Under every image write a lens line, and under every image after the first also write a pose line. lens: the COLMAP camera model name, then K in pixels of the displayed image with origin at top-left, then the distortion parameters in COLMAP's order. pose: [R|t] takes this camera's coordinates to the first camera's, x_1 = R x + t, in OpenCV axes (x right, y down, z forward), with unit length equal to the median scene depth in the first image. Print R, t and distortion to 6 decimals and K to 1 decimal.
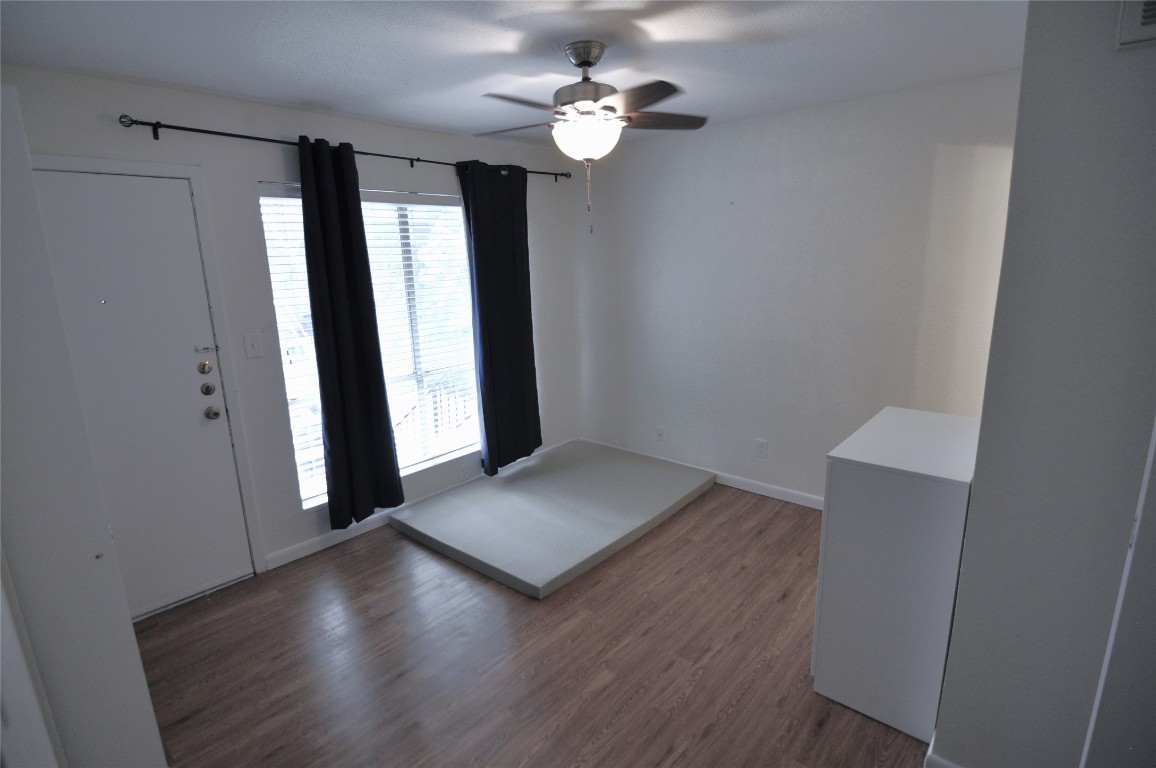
lens RADIAL K [[561.5, 0, 572.6], [0, 561.5, 390.9], [0, 0, 1]] dist [-0.000092, -0.016811]
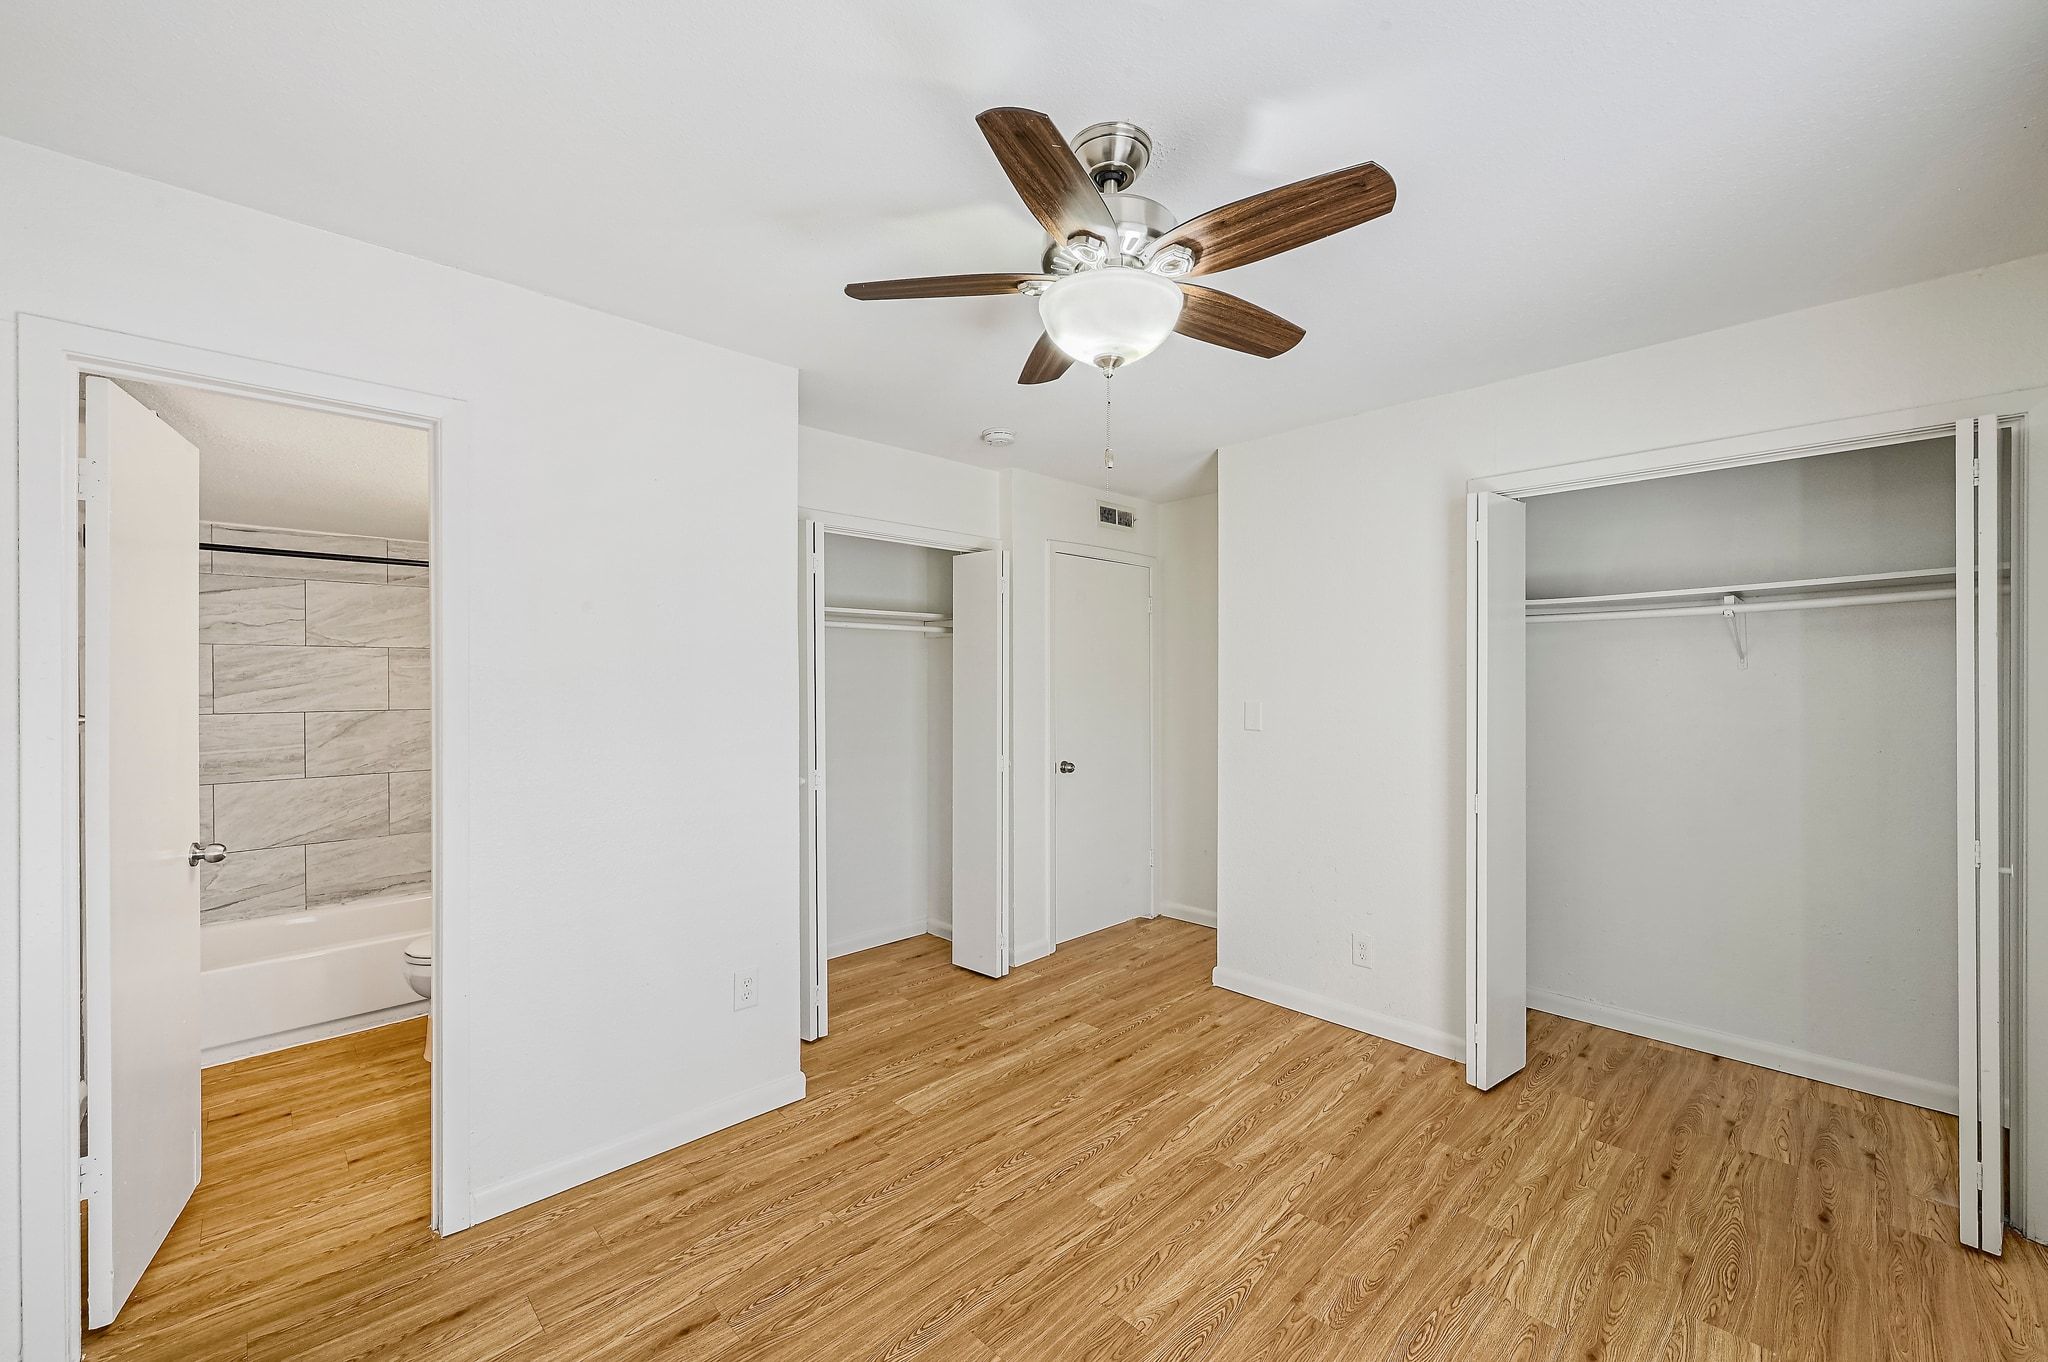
lens RADIAL K [[830.2, 0, 1031.6], [0, 830.2, 670.7], [0, 0, 1]] dist [0.000798, 0.000343]
pose [[-0.997740, 0.026310, 0.061825, 0.059311], [0.039157, 0.975427, 0.216815, -0.305341], [-0.054601, 0.218746, -0.974253, 1.703517]]
